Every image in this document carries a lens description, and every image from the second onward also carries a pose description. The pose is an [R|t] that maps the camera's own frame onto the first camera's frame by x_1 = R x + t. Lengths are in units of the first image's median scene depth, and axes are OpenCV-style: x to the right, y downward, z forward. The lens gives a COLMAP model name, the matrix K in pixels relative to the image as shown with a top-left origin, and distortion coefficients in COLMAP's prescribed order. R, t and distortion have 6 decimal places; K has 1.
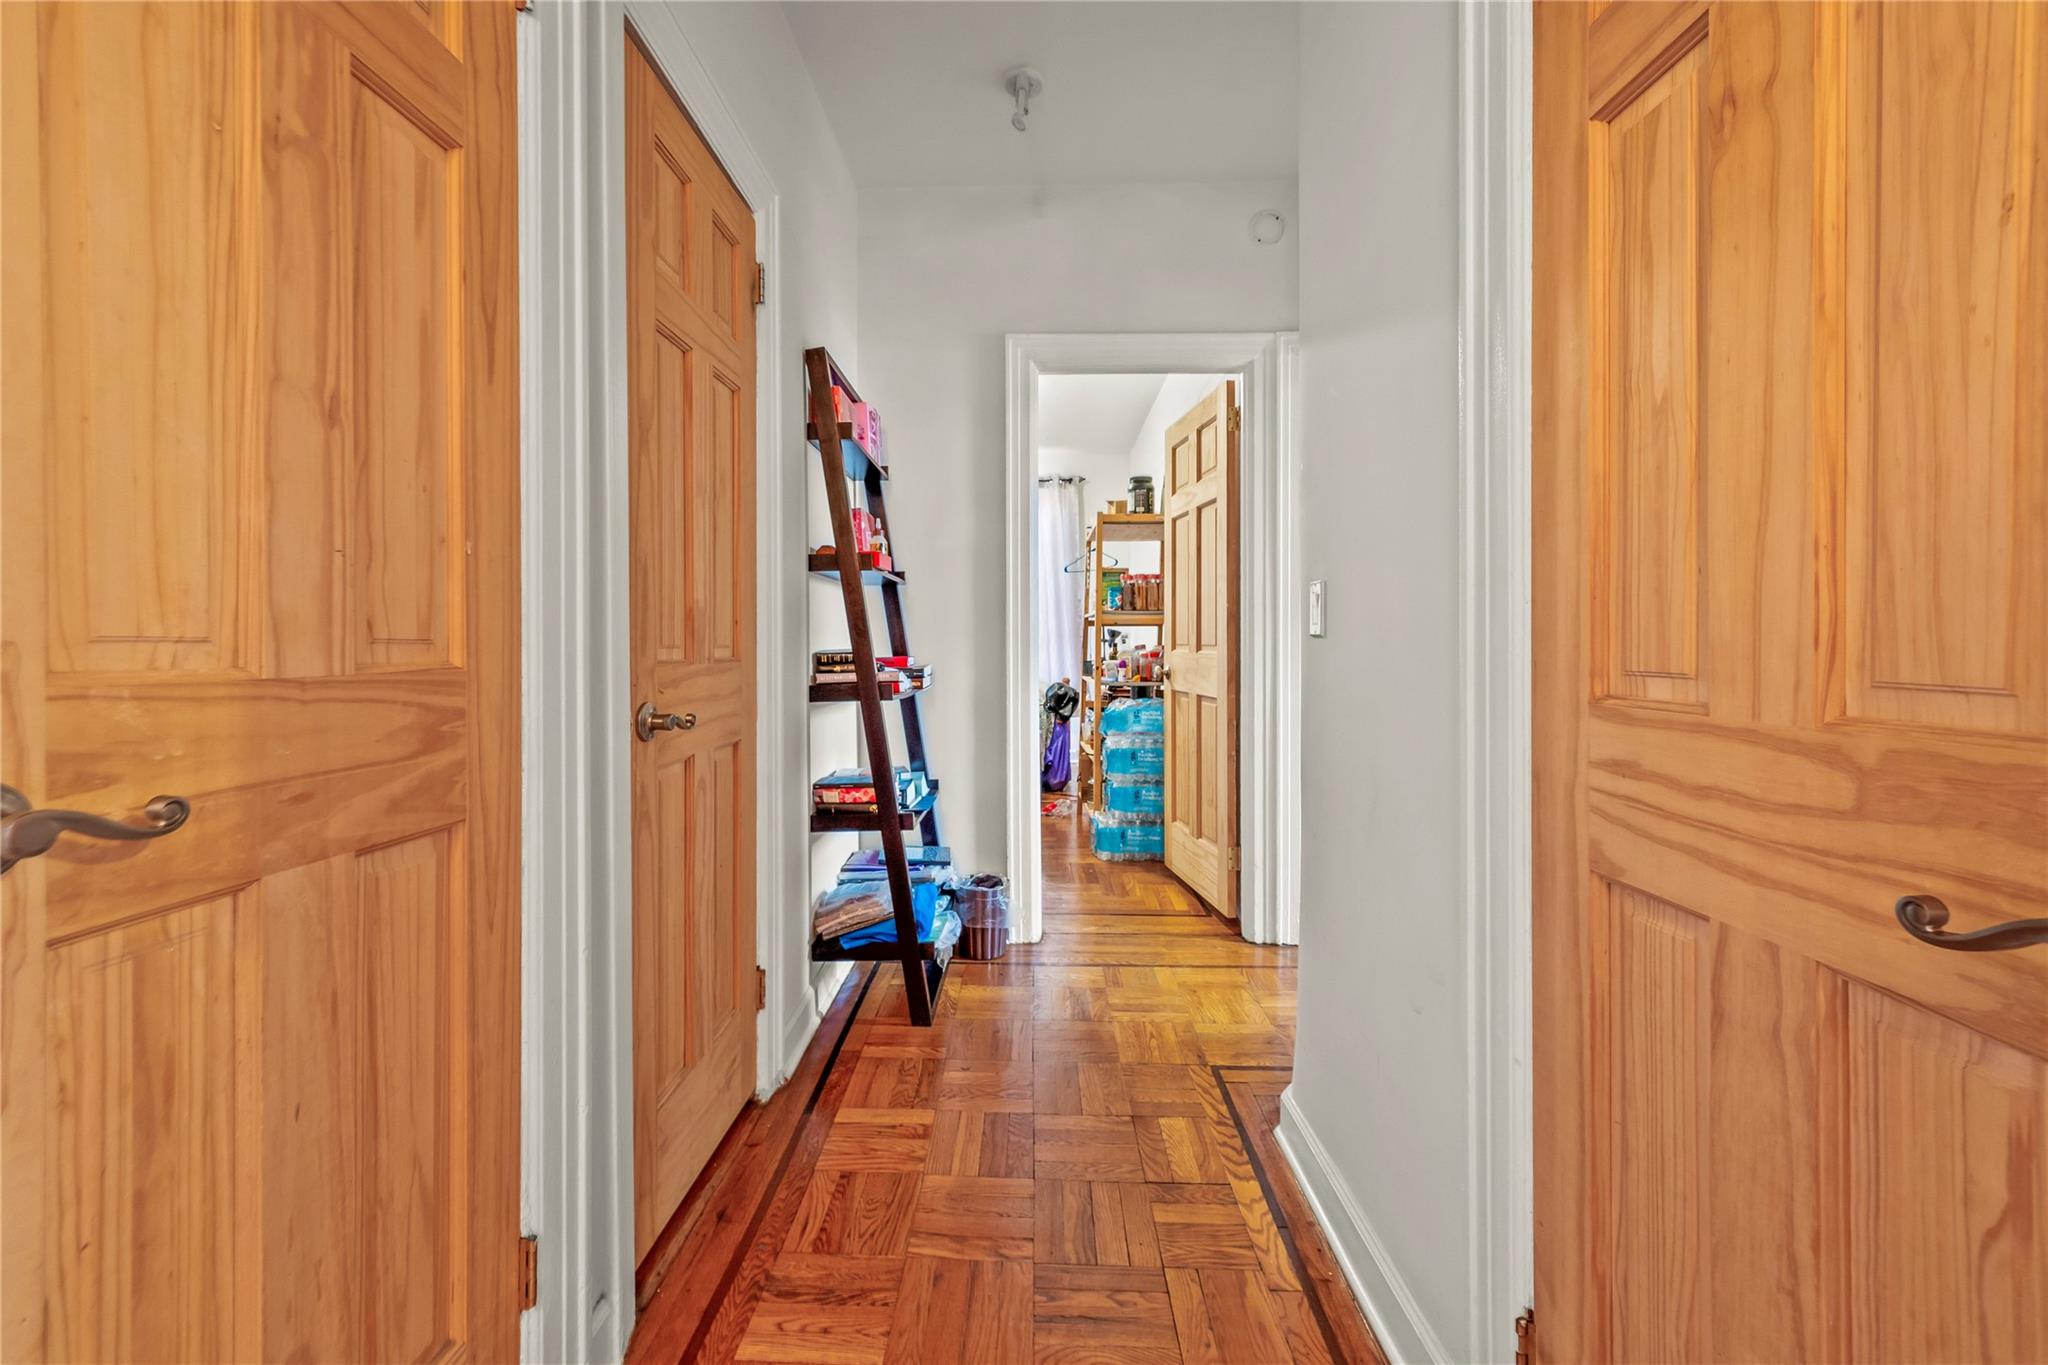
lens RADIAL K [[812.1, 0, 1026.9], [0, 812.1, 640.3], [0, 0, 1]] dist [0.001829, 0.000000]
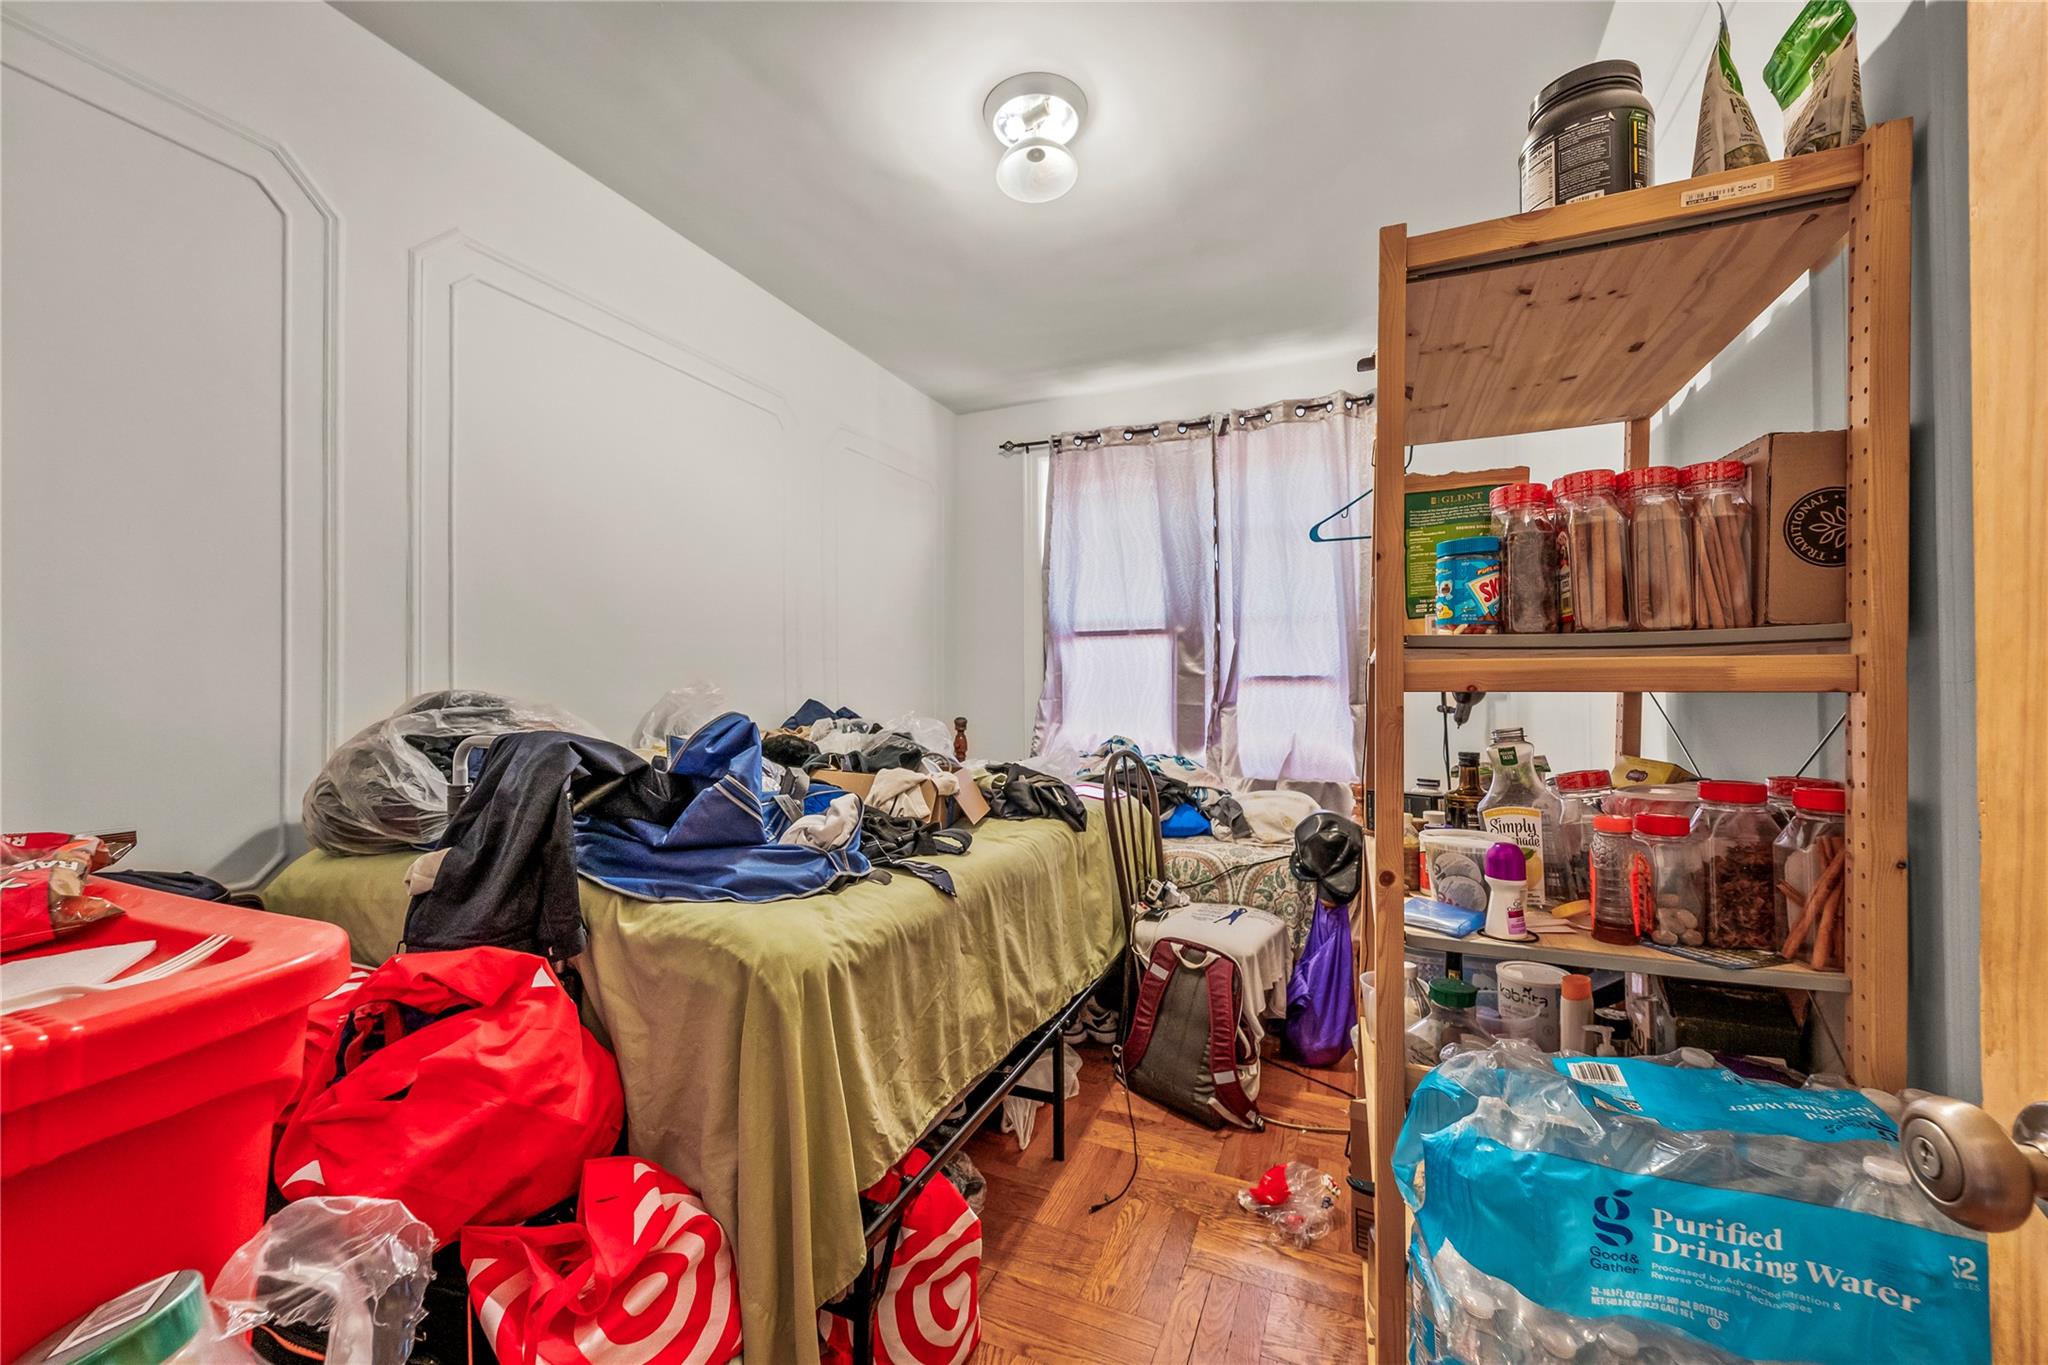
lens RADIAL K [[813.8, 0, 1024.0], [0, 813.8, 682.5], [0, 0, 1]] dist [0.004703, 0.000055]
pose [[0.924255, -0.006914, -0.381714, 0.078831], [0.002888, 0.999934, -0.011118, -0.020670], [0.381766, 0.009174, 0.924214, 0.723641]]
